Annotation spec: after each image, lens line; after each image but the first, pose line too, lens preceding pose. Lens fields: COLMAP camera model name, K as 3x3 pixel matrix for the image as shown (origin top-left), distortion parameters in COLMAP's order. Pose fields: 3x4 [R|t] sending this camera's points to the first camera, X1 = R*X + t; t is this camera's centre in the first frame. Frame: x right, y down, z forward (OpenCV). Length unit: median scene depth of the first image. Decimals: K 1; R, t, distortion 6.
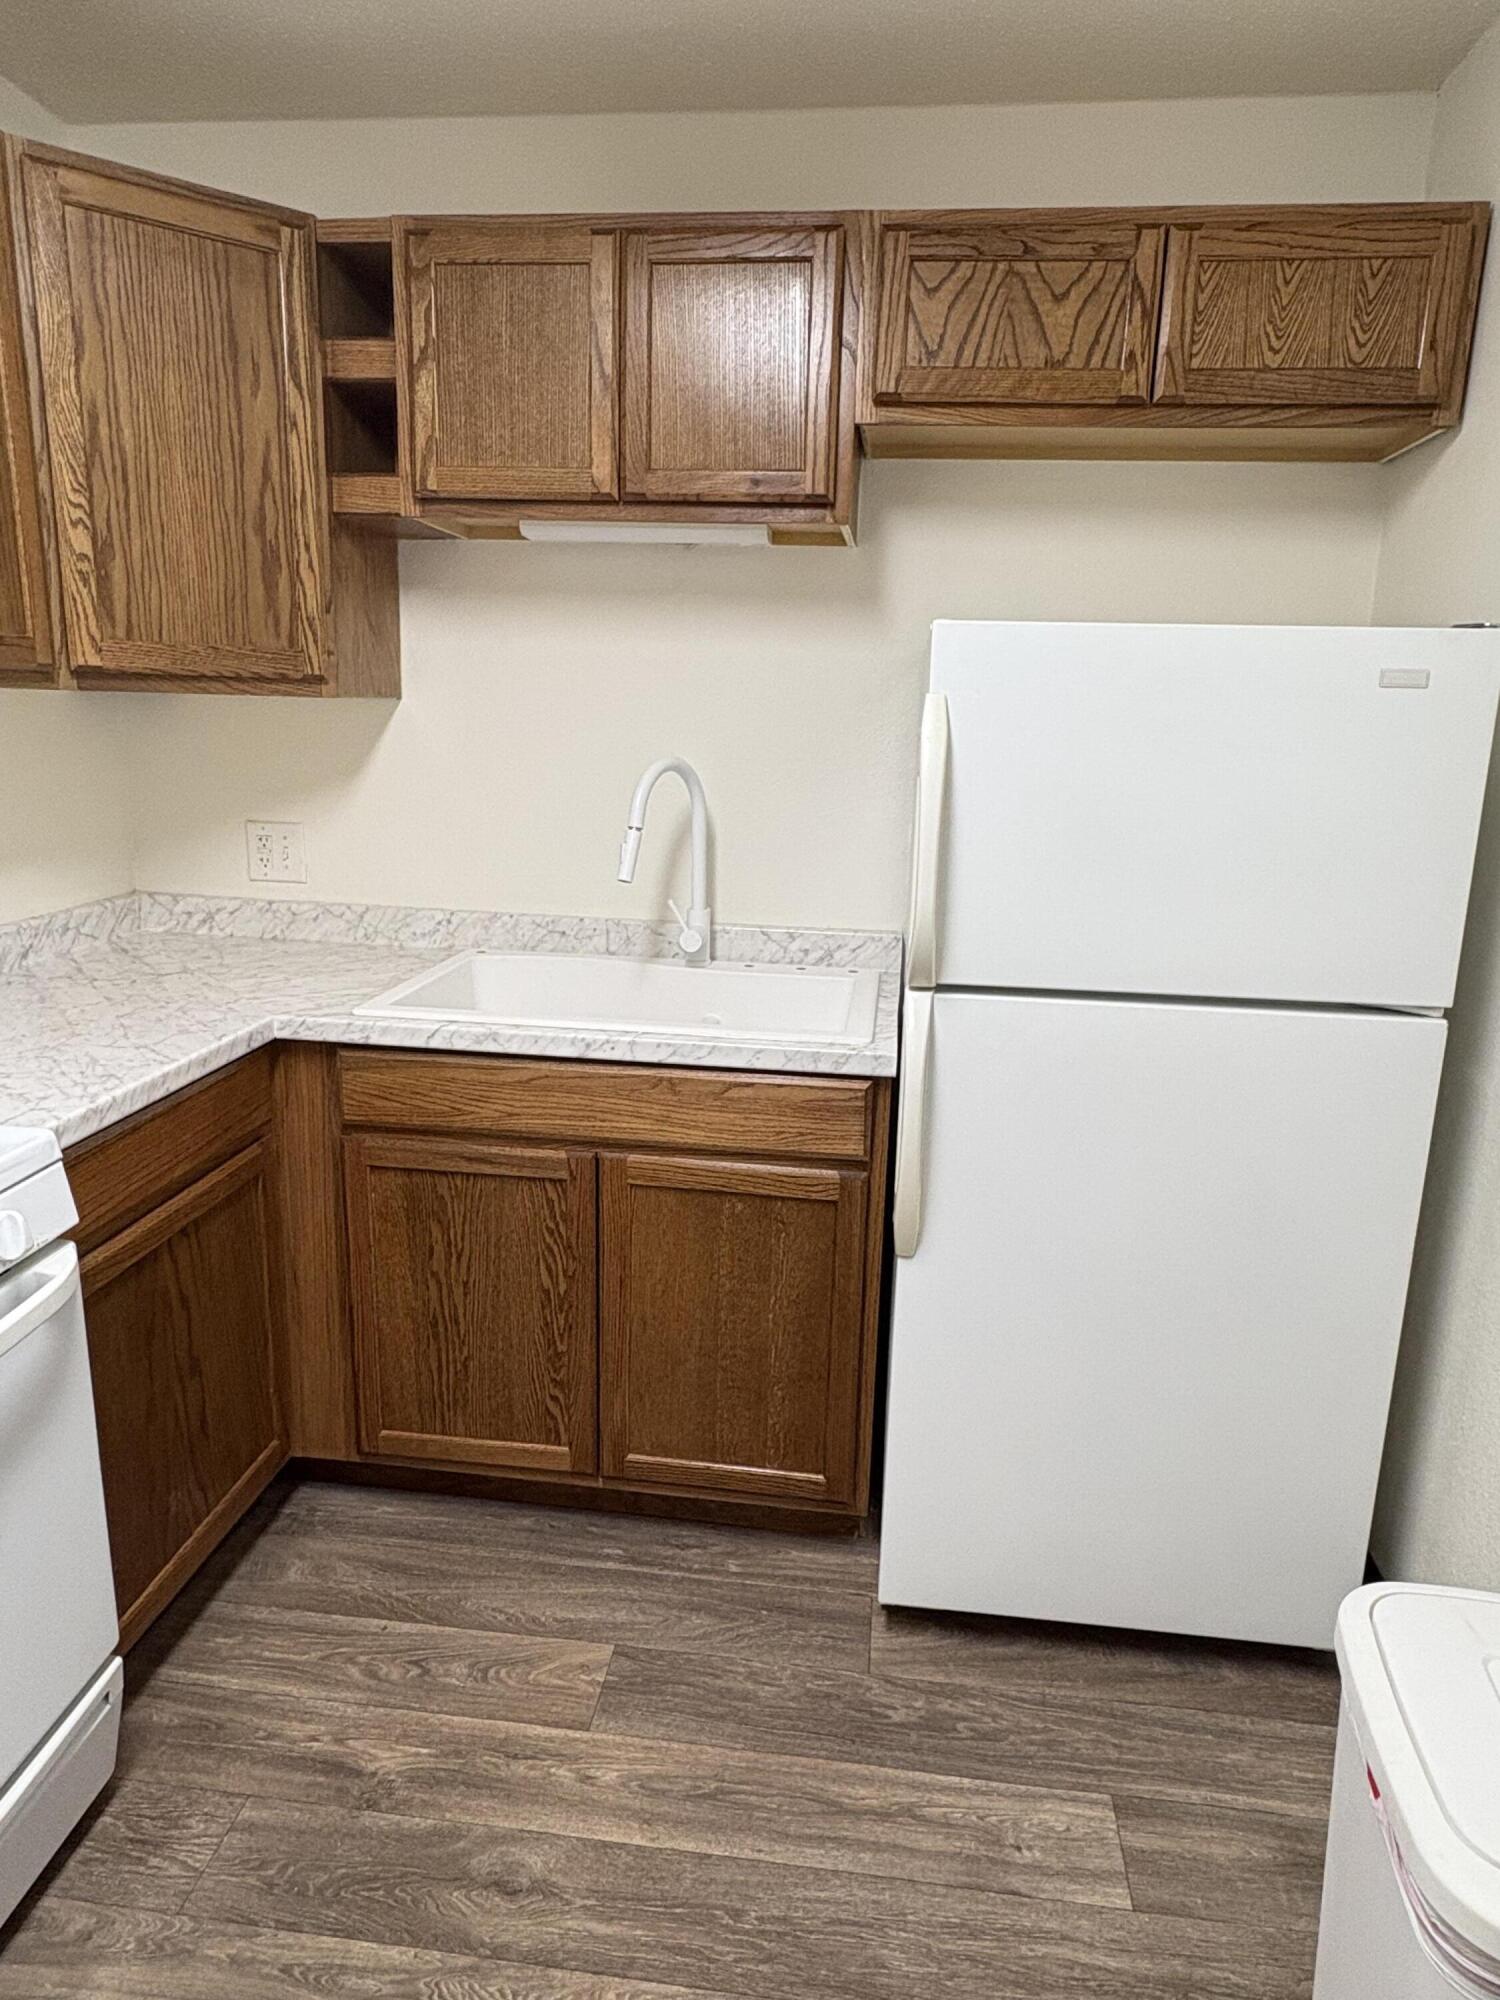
lens RADIAL K [[1228.3, 0, 750.0], [0, 1228.3, 1000.0], [0, 0, 1]] dist [0.014382, -0.000244]
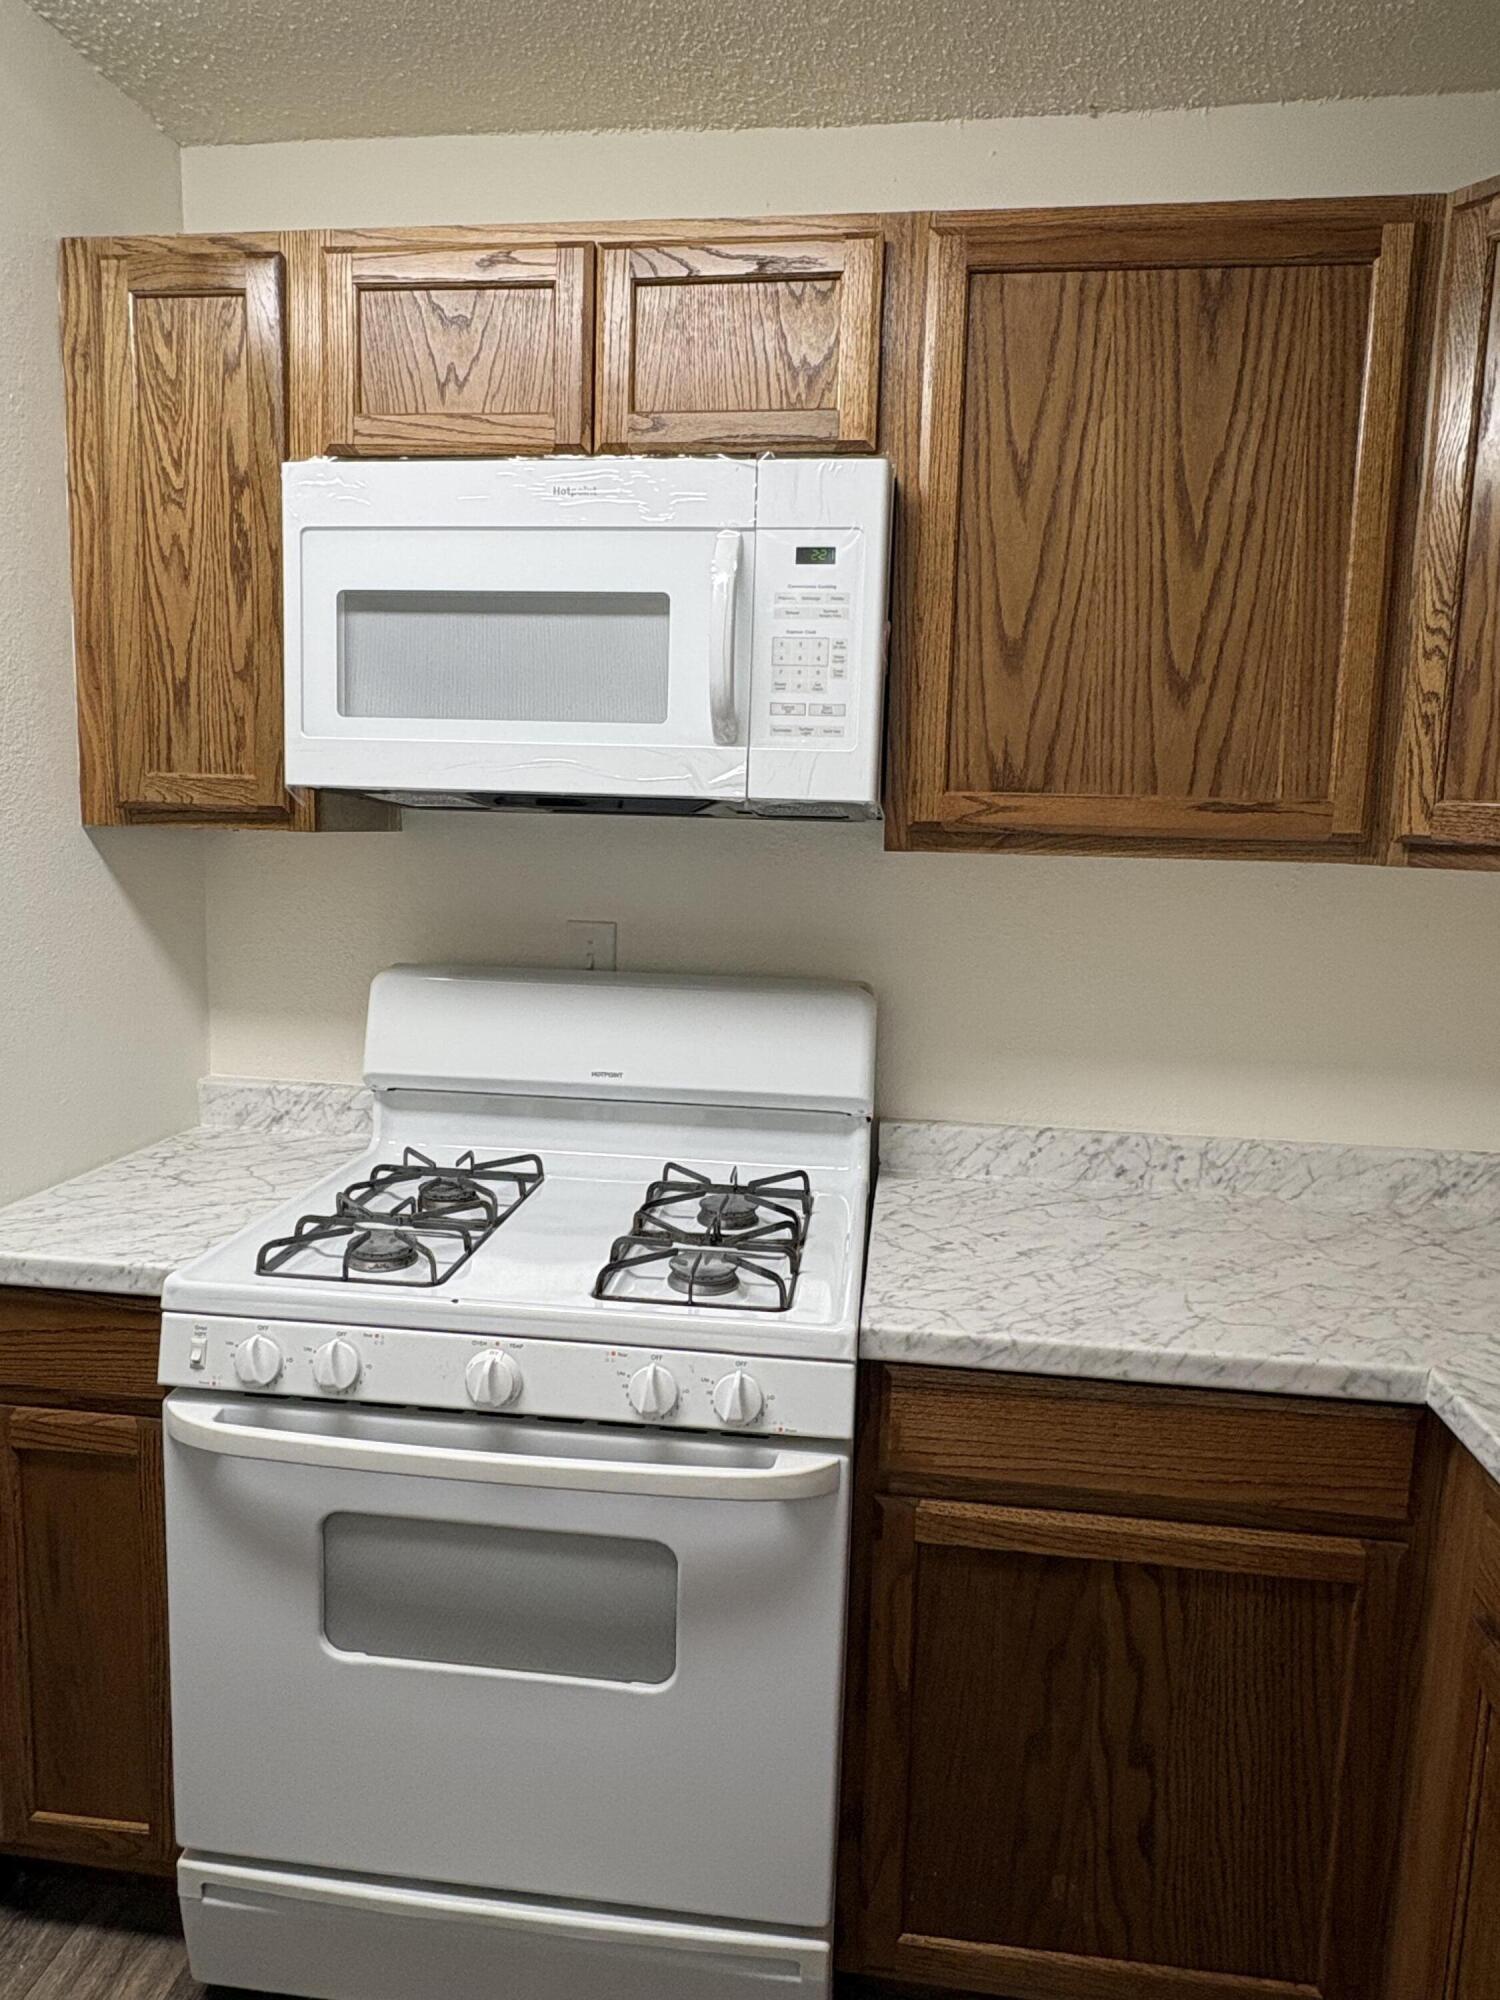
lens RADIAL K [[1228.3, 0, 750.0], [0, 1228.3, 1000.0], [0, 0, 1]] dist [0.014382, -0.000244]
pose [[0.004074, 0.109949, -0.993929, 0.222773], [-0.259798, 0.959924, 0.105123, -0.145717], [0.965654, 0.257792, 0.032475, 0.599306]]
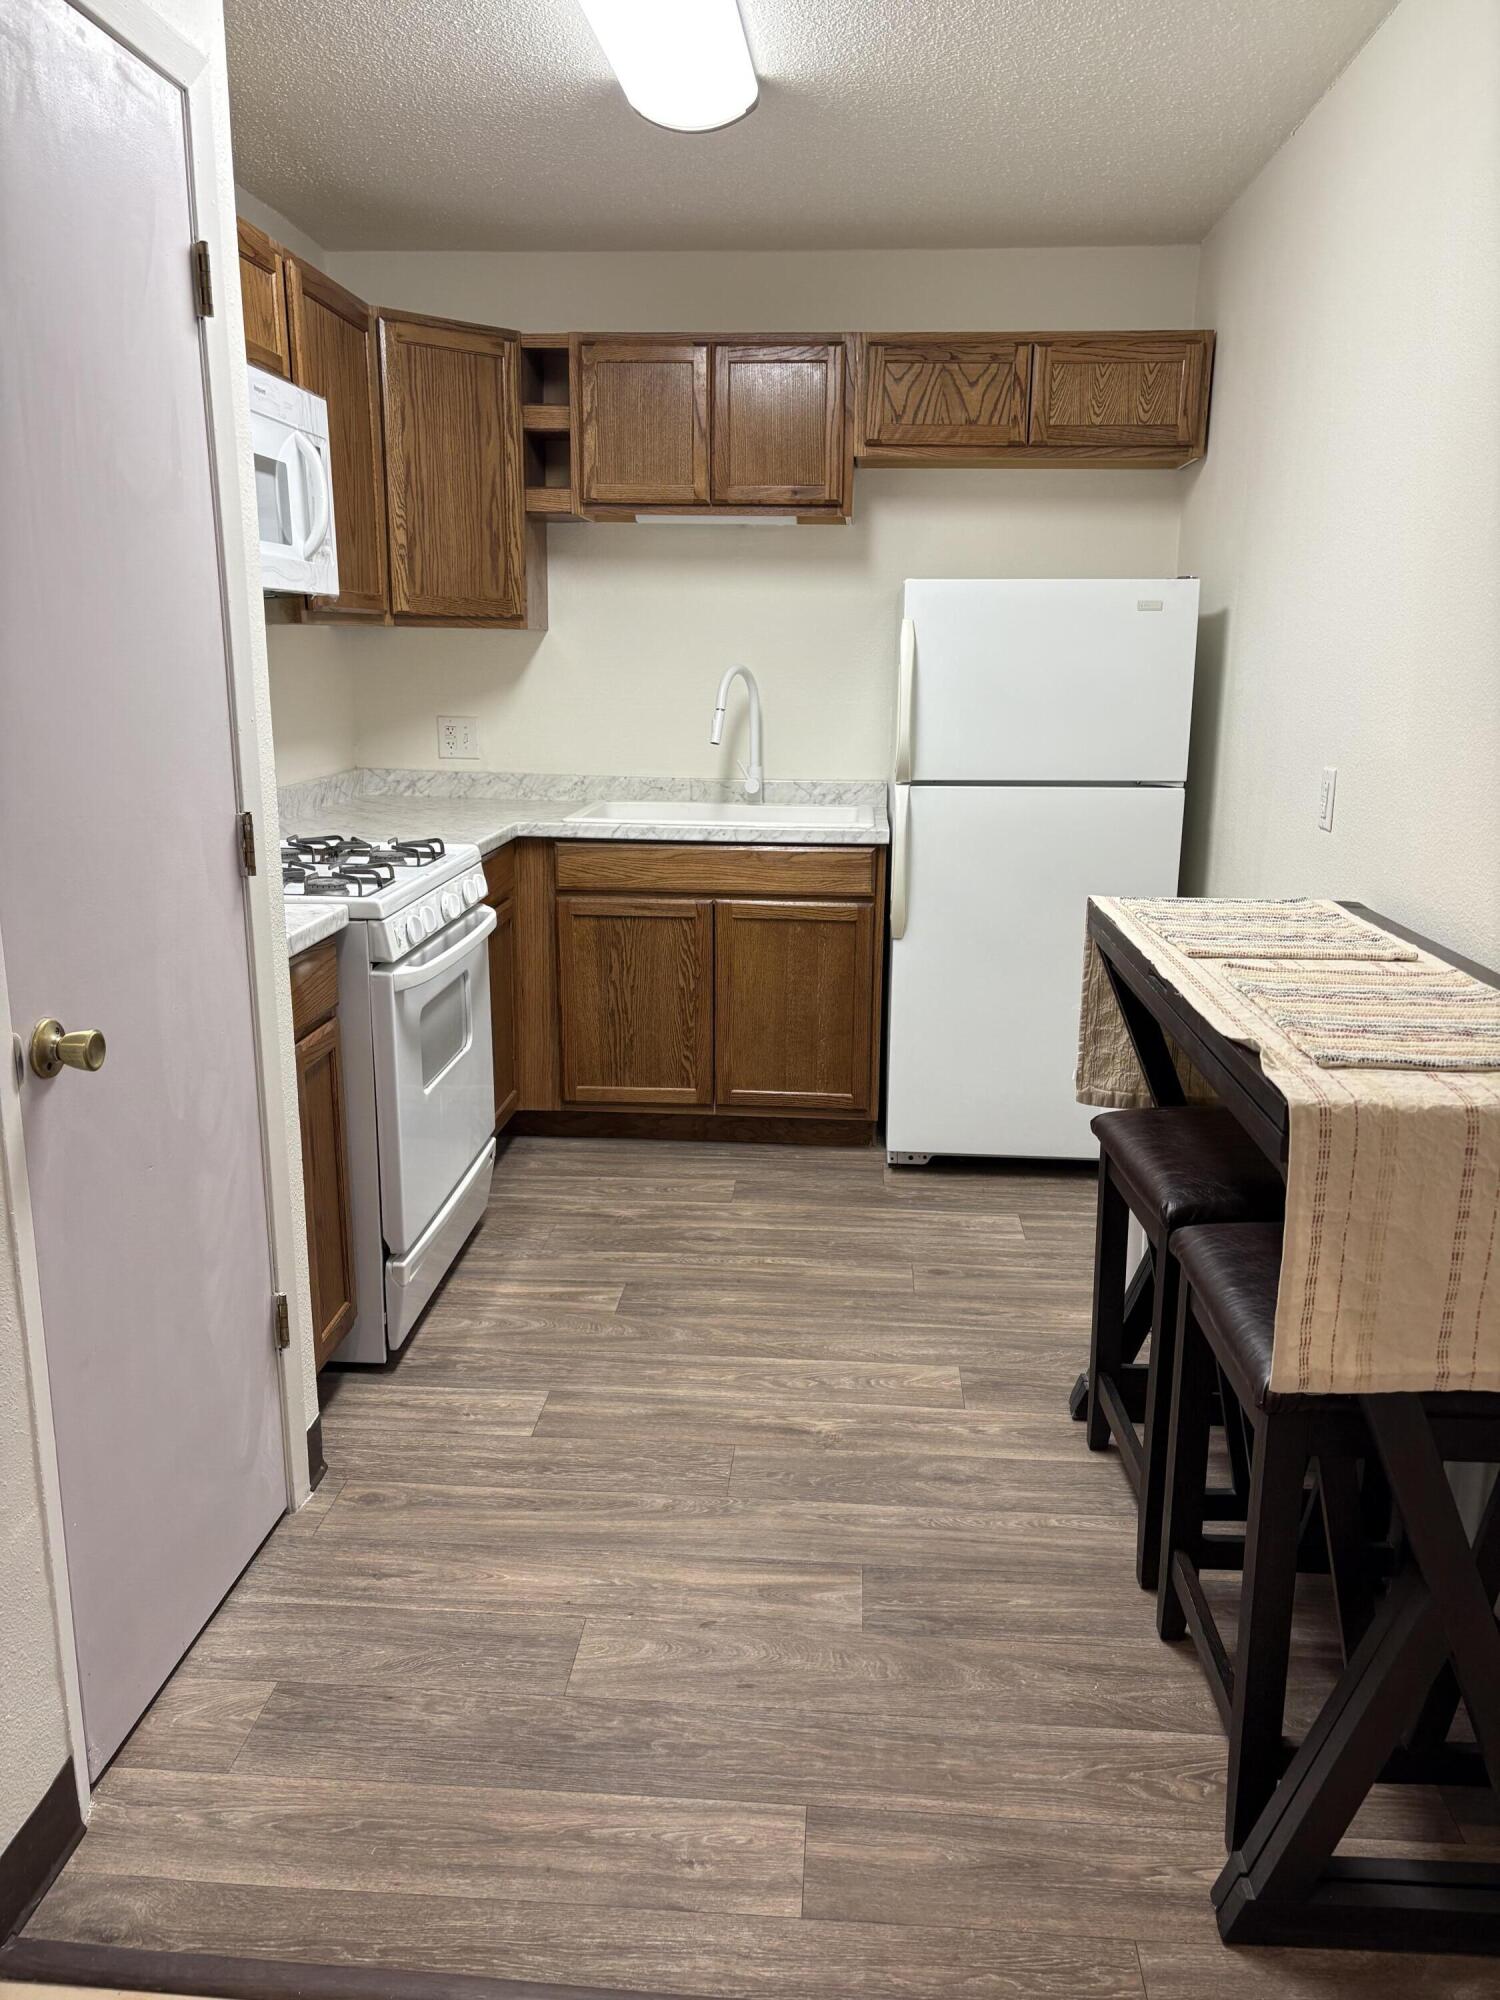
lens RADIAL K [[1500.2, 0, 750.0], [0, 1500.2, 1000.0], [0, 0, 1]] dist [0.237248, -0.539762]
pose [[0.998442, -0.029874, 0.047118, -0.176814], [0.030062, 0.999543, -0.003268, 0.271737], [-0.046999, 0.004679, 0.998884, -1.071538]]
